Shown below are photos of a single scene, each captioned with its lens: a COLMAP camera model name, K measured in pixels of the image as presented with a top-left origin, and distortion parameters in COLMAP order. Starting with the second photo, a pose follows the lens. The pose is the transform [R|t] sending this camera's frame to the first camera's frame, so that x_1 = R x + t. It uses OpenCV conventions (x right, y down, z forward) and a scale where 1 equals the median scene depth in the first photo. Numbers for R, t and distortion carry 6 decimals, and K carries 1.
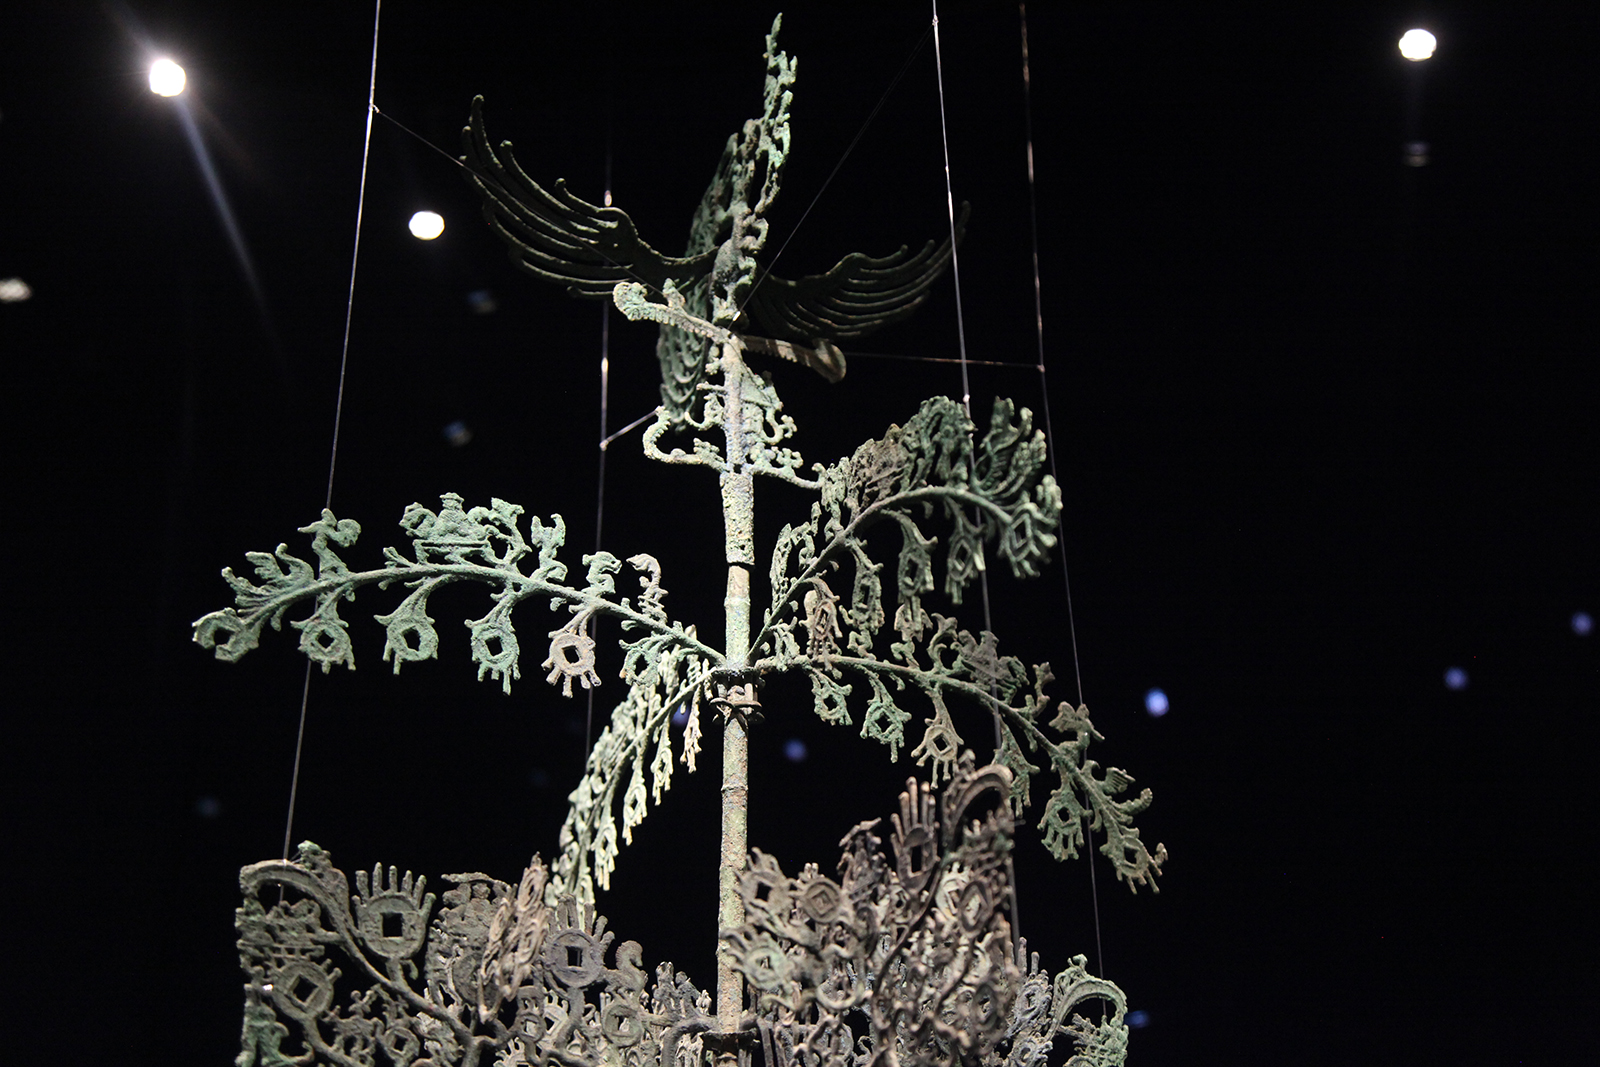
lens RADIAL K [[2087.9, 0, 800.0], [0, 2087.9, 533.5], [0, 0, 1]] dist [0.077148, 0.019731]
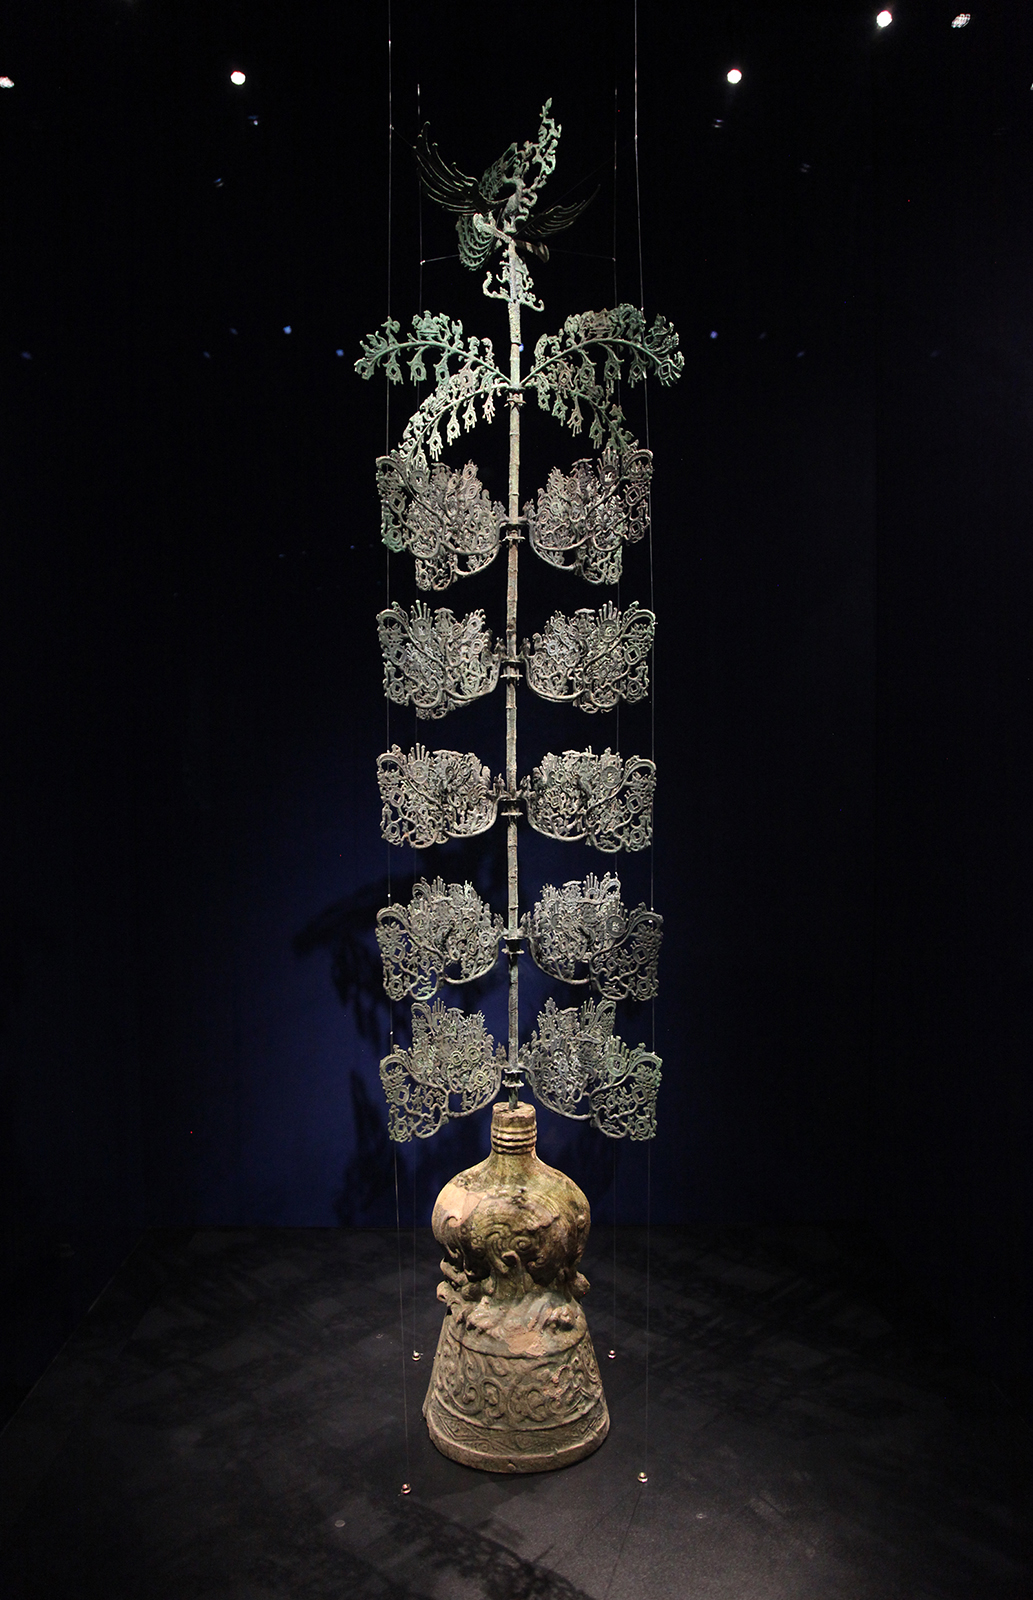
lens RADIAL K [[1093.3, 0, 516.5], [0, 1093.3, 800.0], [0, 0, 1]] dist [-0.113935, 0.052445]
pose [[0.966255, 0.001213, 0.257585, -0.380867], [-0.128575, 0.868776, 0.478223, -0.132986], [-0.223203, -0.495204, 0.839615, -0.402111]]
